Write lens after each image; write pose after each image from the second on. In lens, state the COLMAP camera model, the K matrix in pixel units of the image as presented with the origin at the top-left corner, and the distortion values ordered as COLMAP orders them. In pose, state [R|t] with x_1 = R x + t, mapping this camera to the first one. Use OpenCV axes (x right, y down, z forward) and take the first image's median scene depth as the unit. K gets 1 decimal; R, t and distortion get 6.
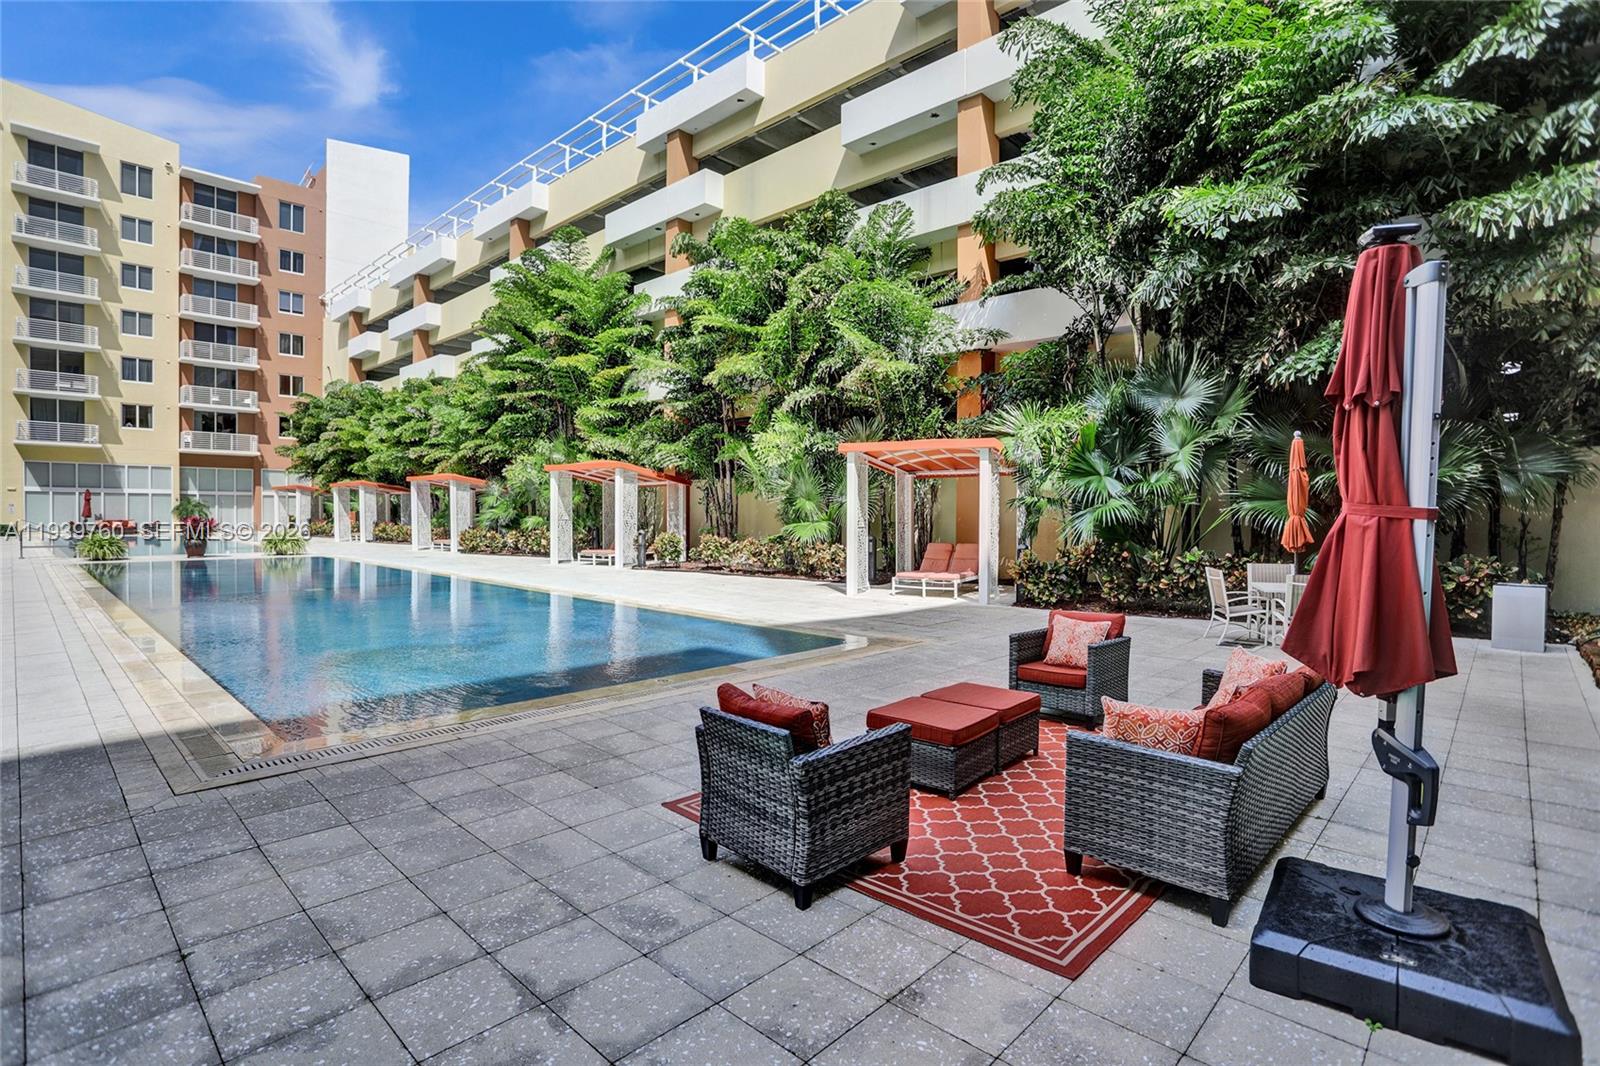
lens RADIAL K [[761.3, 0, 800.0], [0, 761.3, 533.0], [0, 0, 1]] dist [-0.062277, 0.027641]
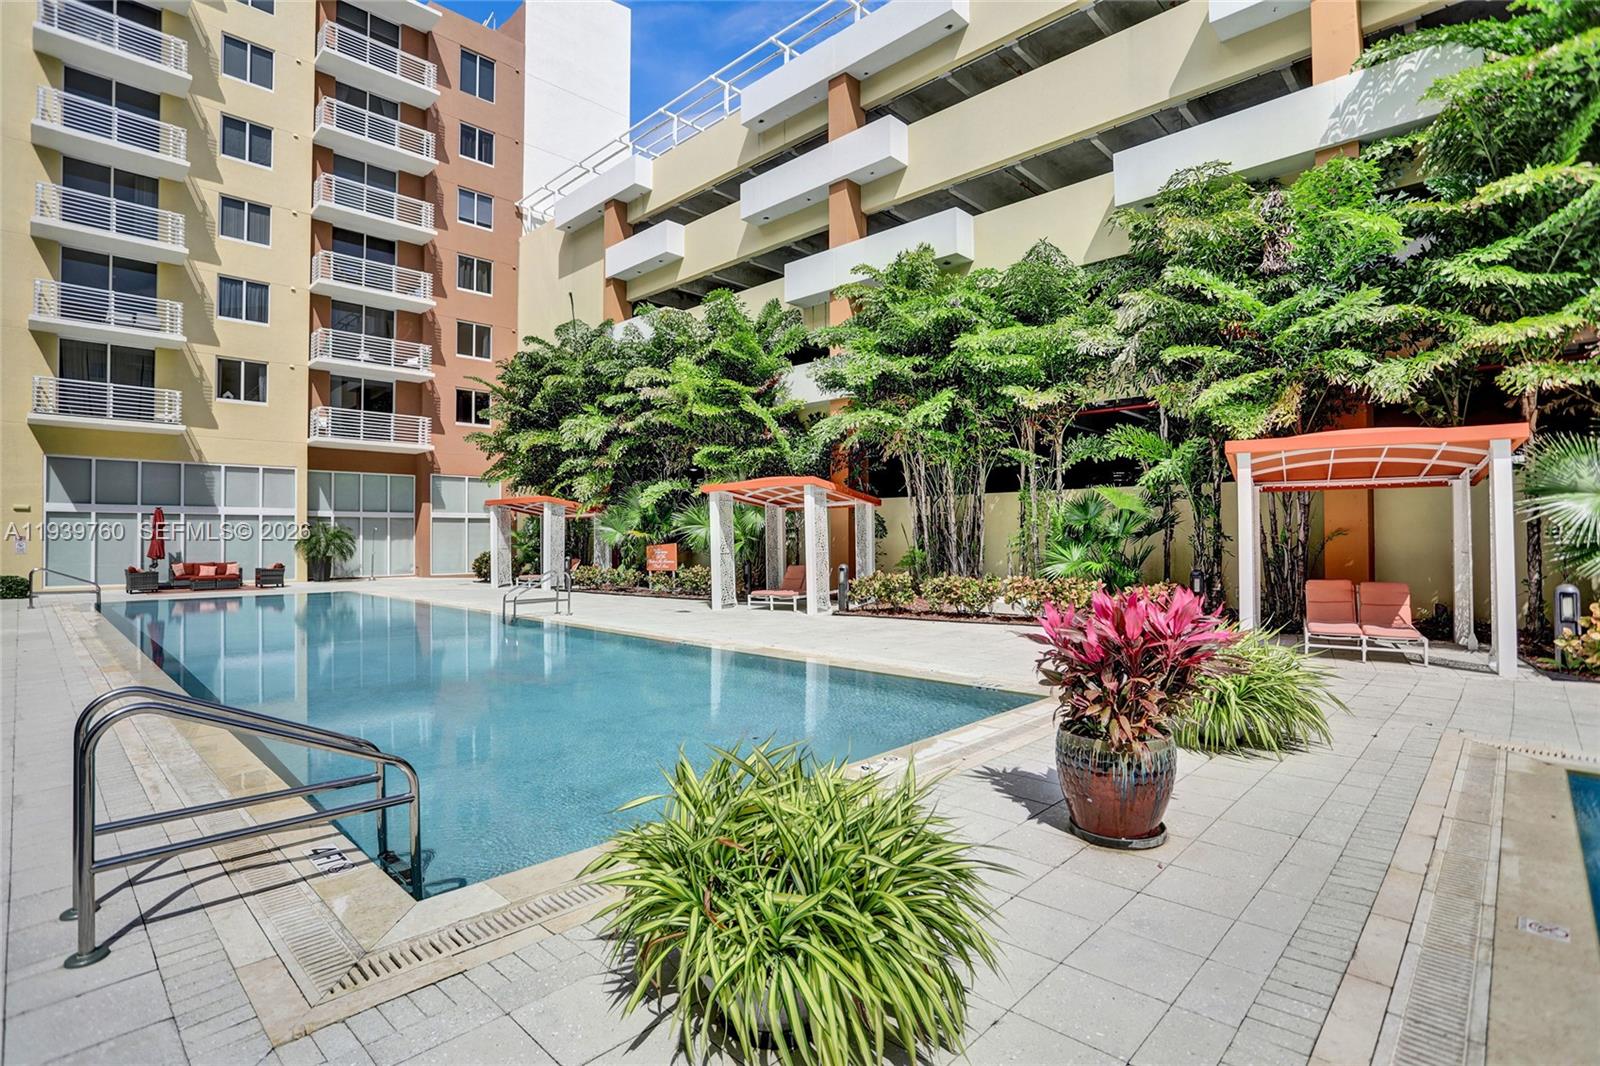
lens RADIAL K [[772.5, 0, 800.0], [0, 772.5, 533.0], [0, 0, 1]] dist [-0.072766, 0.040355]
pose [[0.999865, -0.007973, -0.014387, -0.424806], [0.007457, 0.999339, -0.035576, -0.015204], [0.014661, 0.035464, 0.999263, 0.396412]]
